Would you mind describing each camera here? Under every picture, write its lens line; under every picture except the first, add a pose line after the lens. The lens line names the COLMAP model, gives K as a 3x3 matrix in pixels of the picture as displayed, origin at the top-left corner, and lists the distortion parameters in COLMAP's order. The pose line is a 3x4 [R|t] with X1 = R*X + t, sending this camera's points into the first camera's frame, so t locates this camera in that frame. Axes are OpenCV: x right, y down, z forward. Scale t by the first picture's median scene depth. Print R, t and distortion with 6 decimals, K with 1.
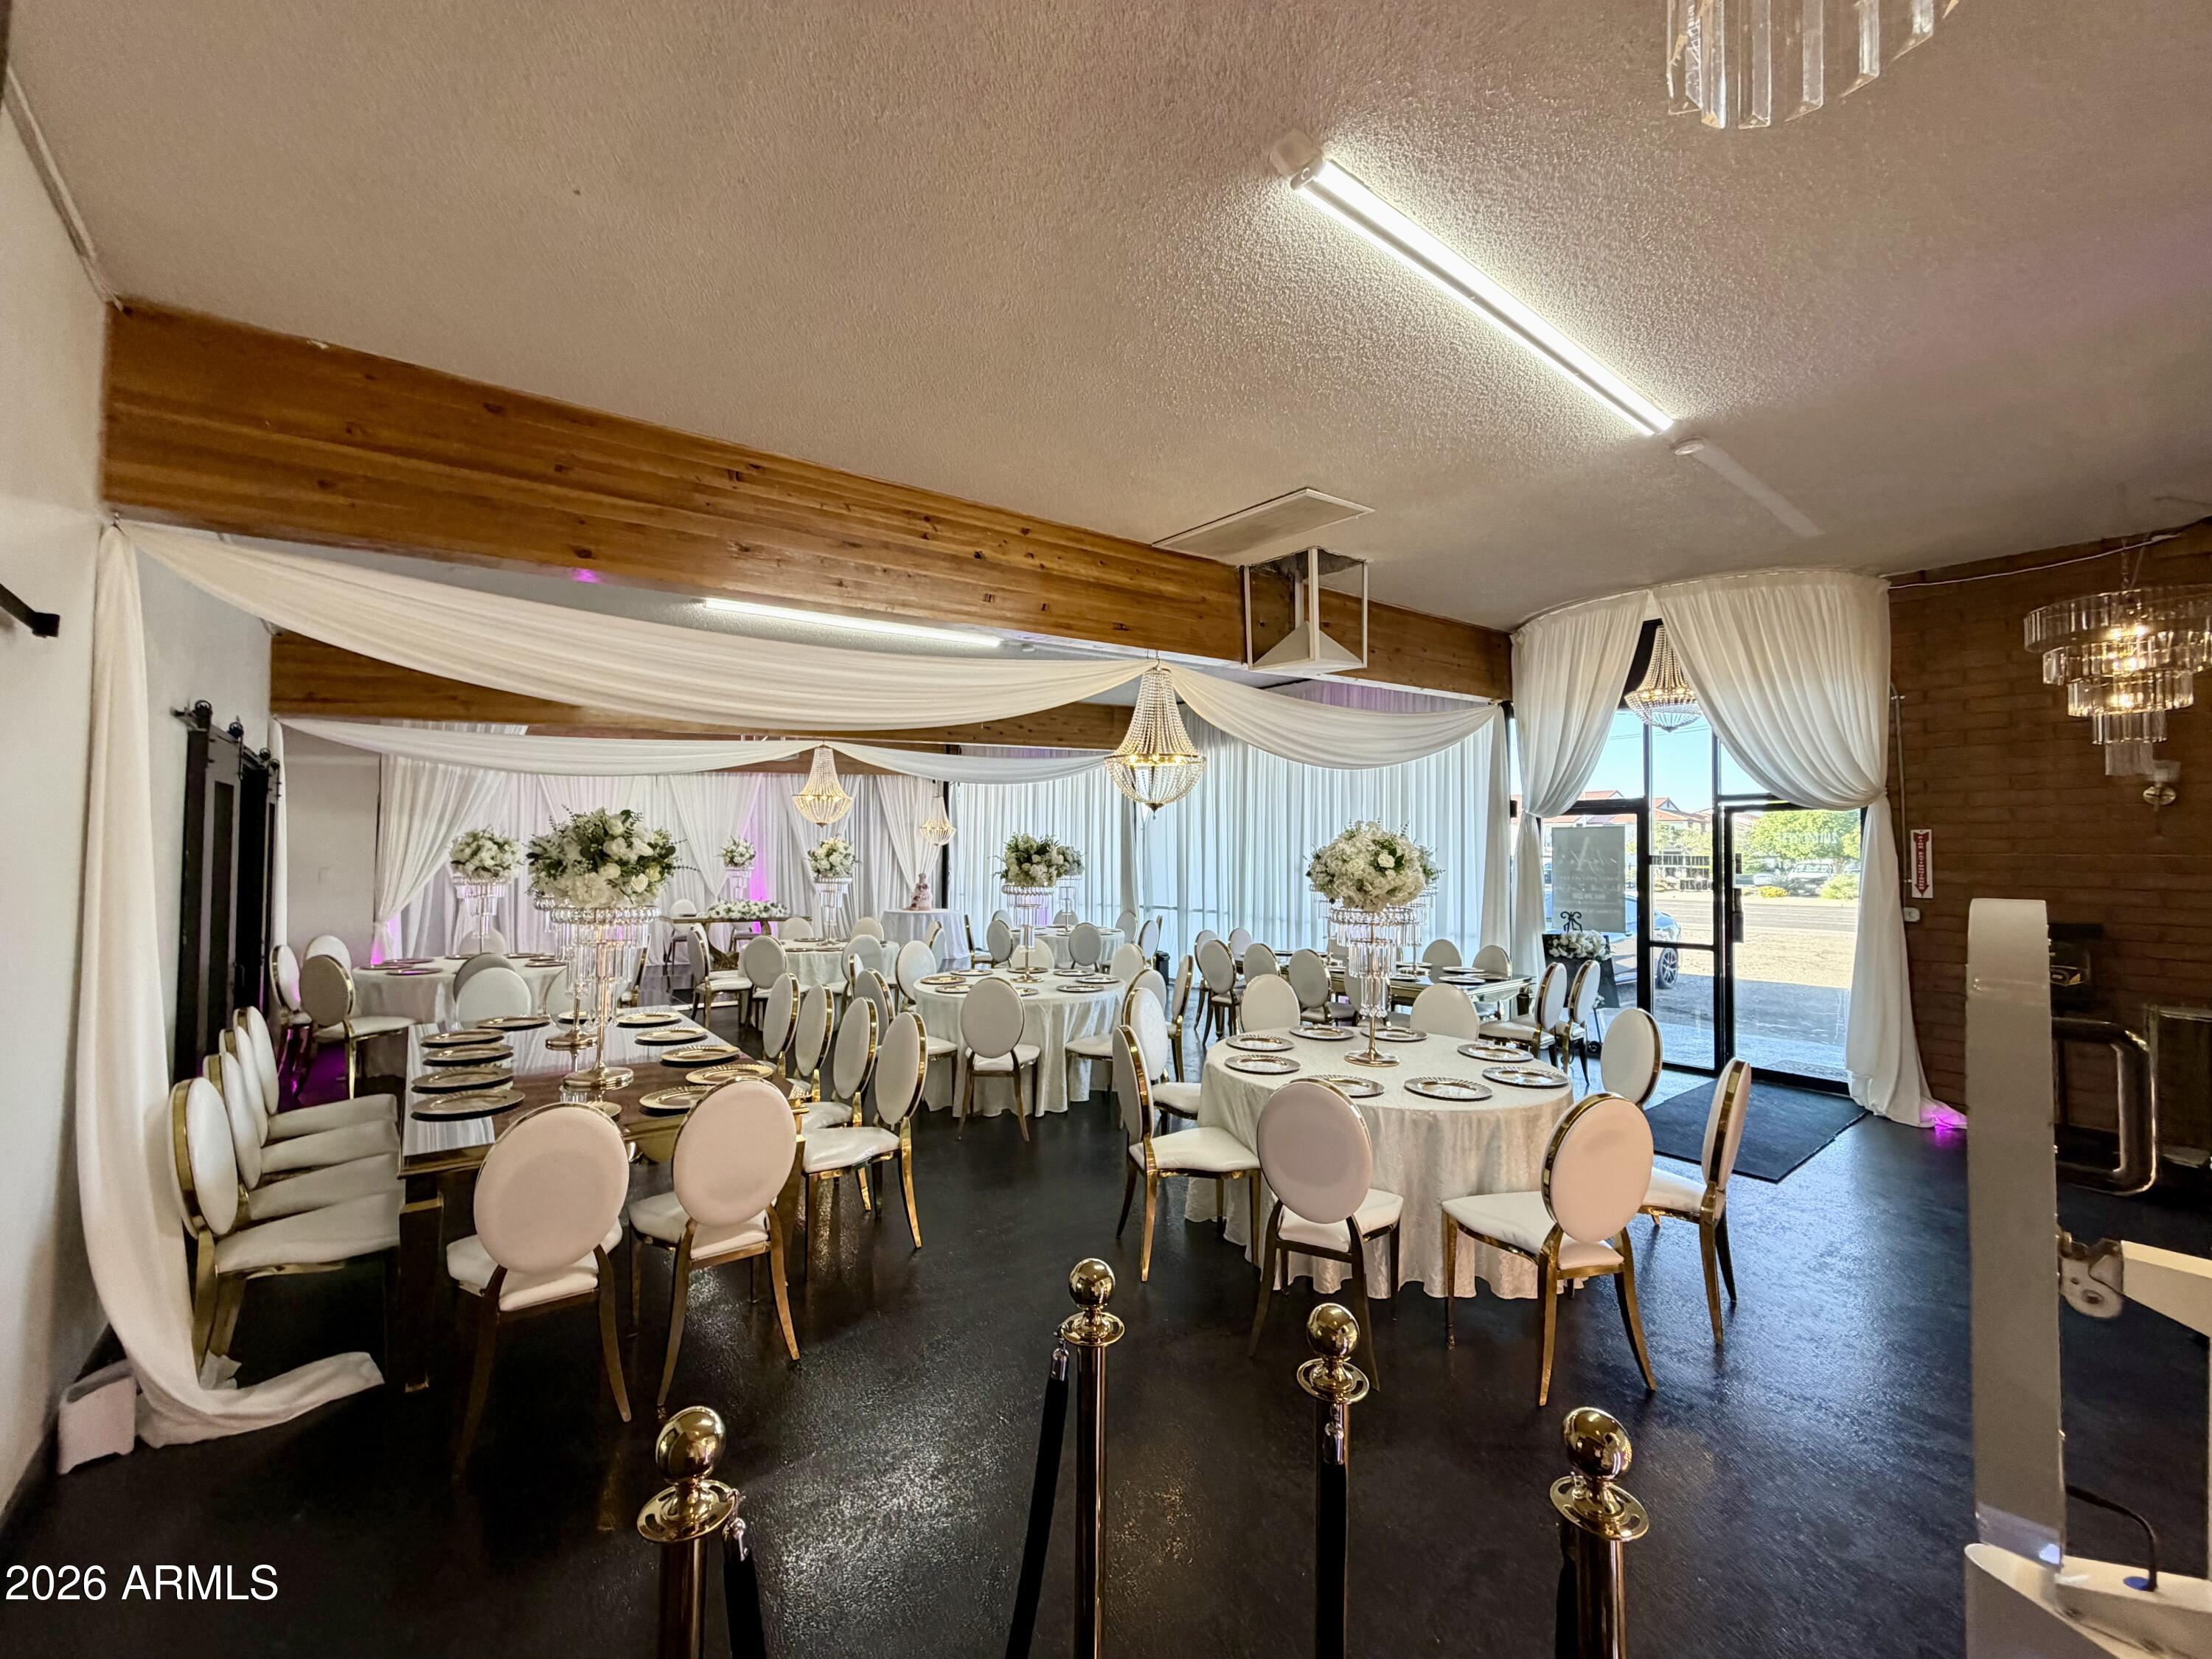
lens RADIAL K [[883.7, 0, 1096.5], [0, 883.7, 825.8], [0, 0, 1]] dist [0.000245, -0.000122]
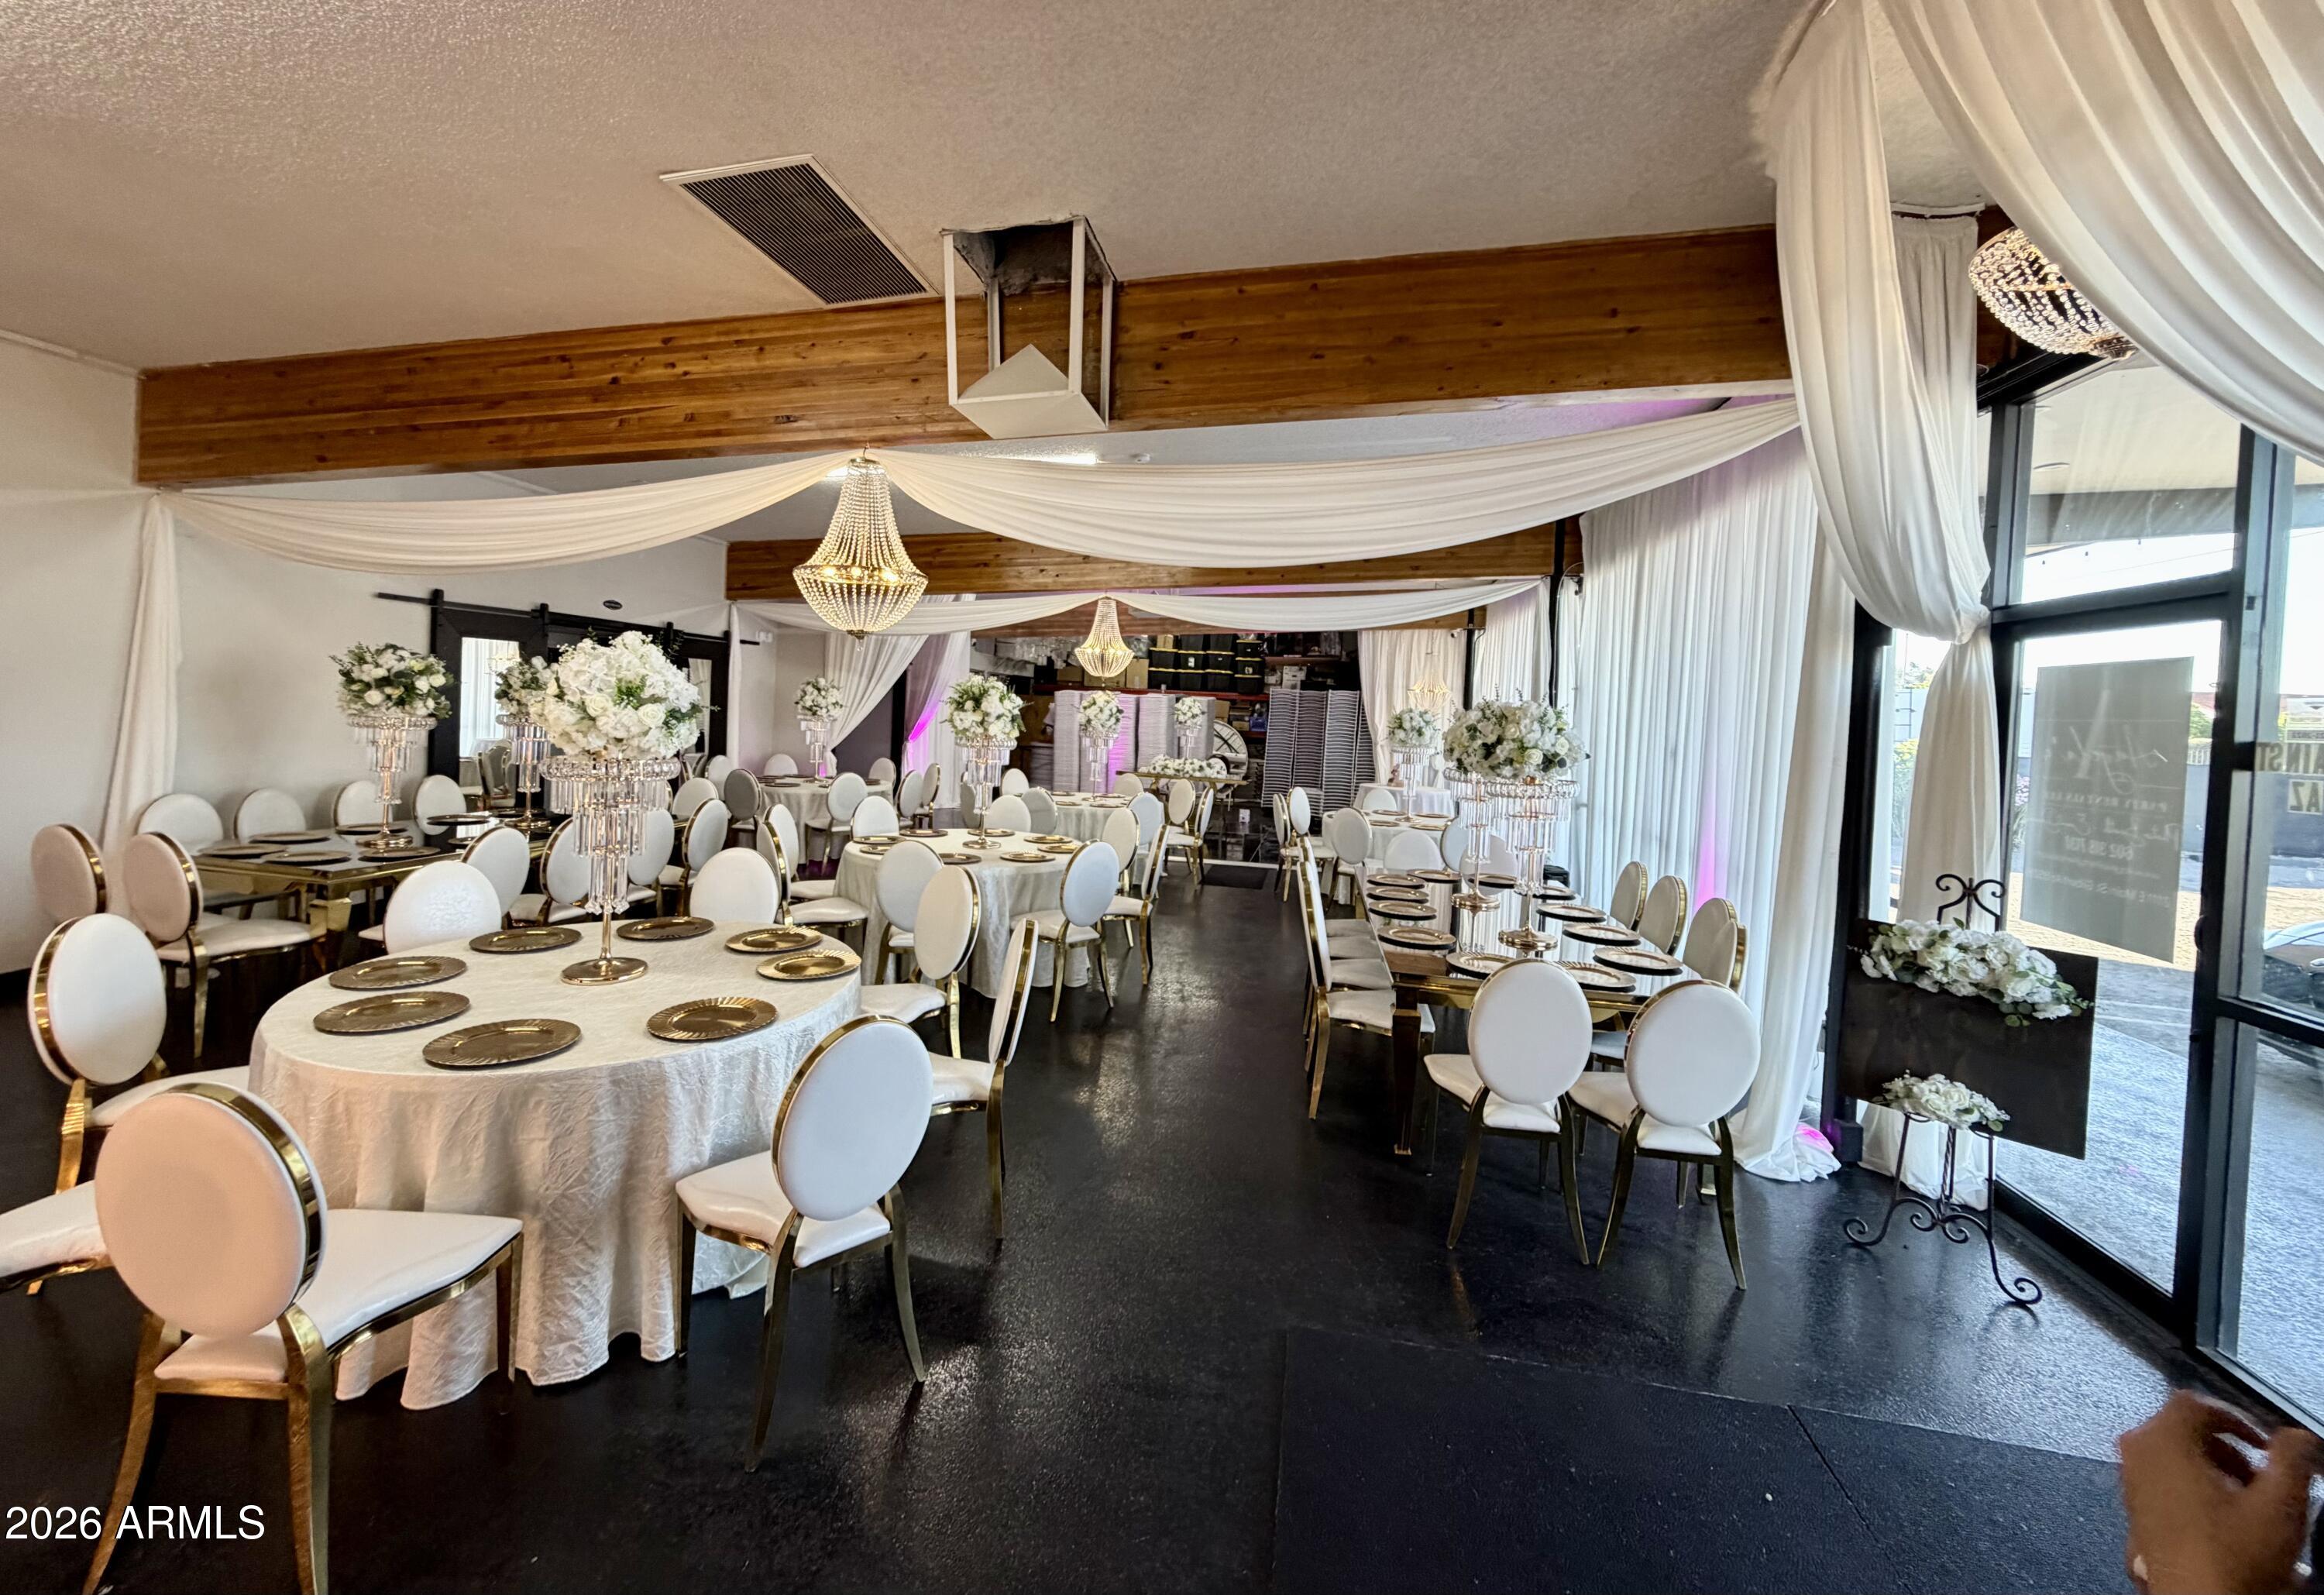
lens RADIAL K [[928.0, 0, 1150.5], [0, 928.0, 721.3], [0, 0, 1]] dist [-0.000535, 0.000341]
pose [[0.650242, 0.029209, -0.759166, 0.688491], [-0.013281, 0.999545, 0.027082, 0.024142], [0.759611, -0.007528, 0.650334, 0.511133]]
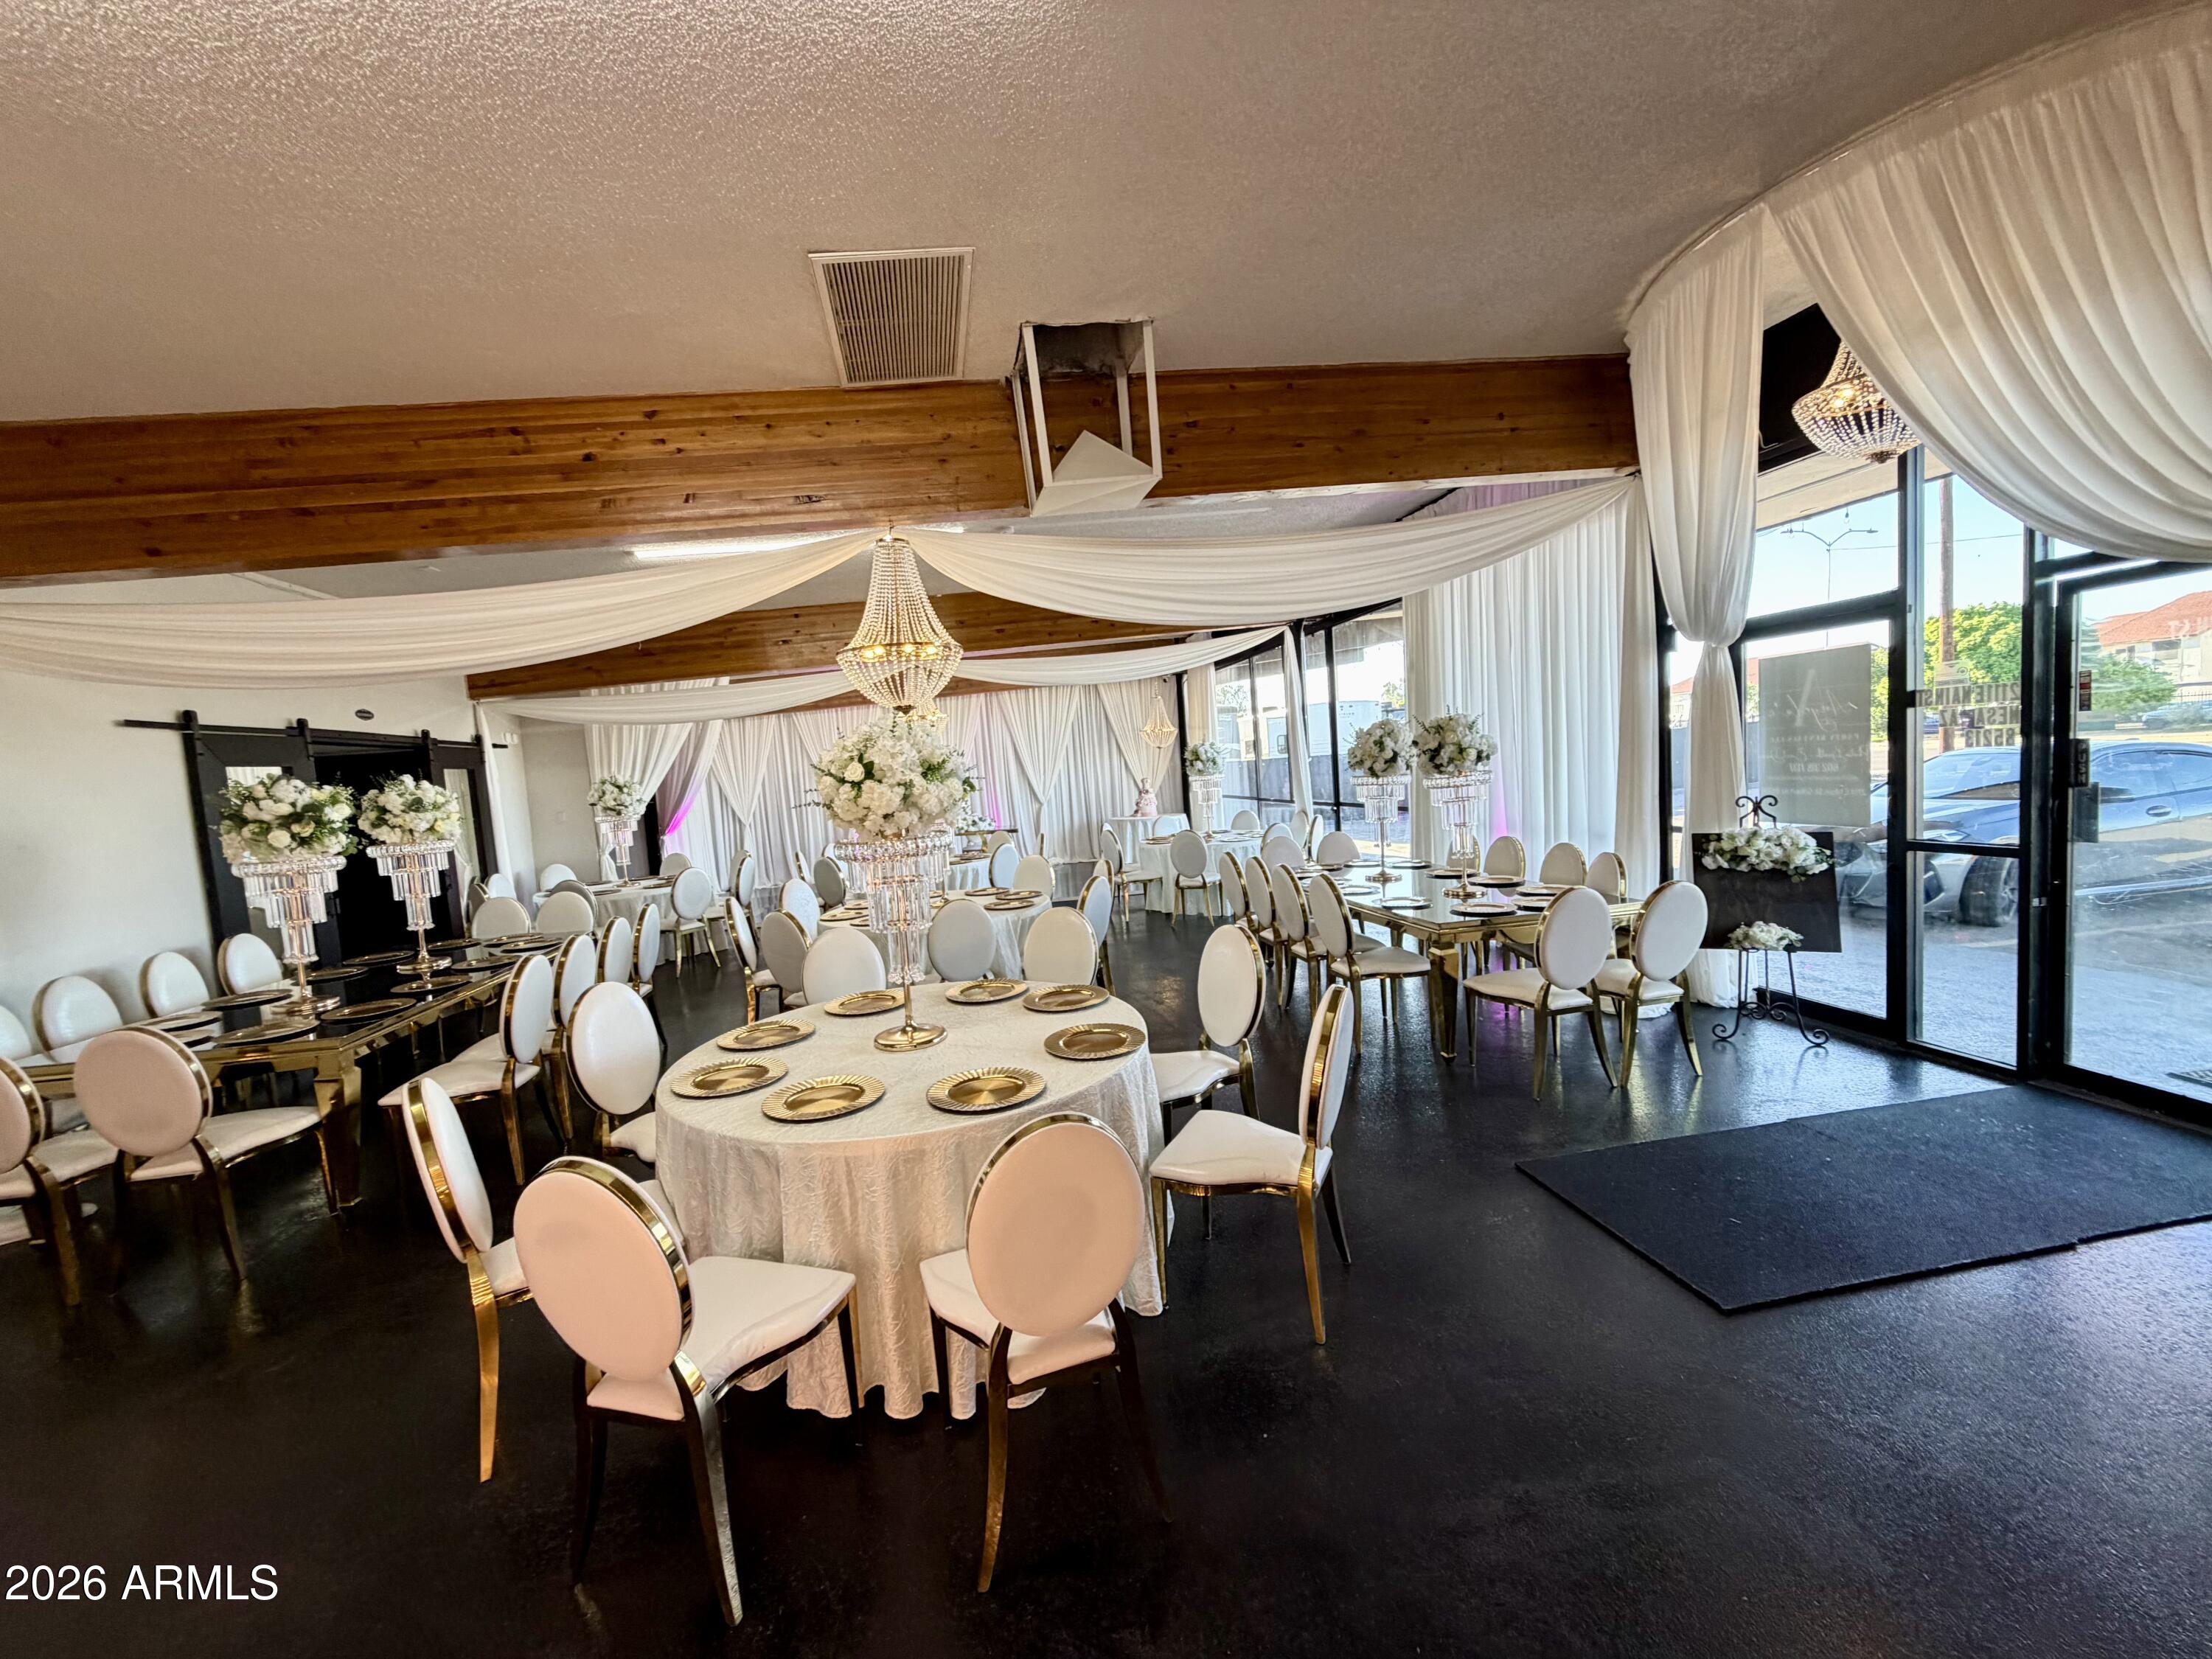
lens RADIAL K [[883.7, 0, 1096.5], [0, 883.7, 825.8], [0, 0, 1]] dist [0.000245, -0.000122]
pose [[0.873364, -0.035049, -0.485805, 0.489021], [0.092426, 0.991211, 0.094647, 0.019282], [0.478218, -0.127562, 0.868928, 0.273027]]
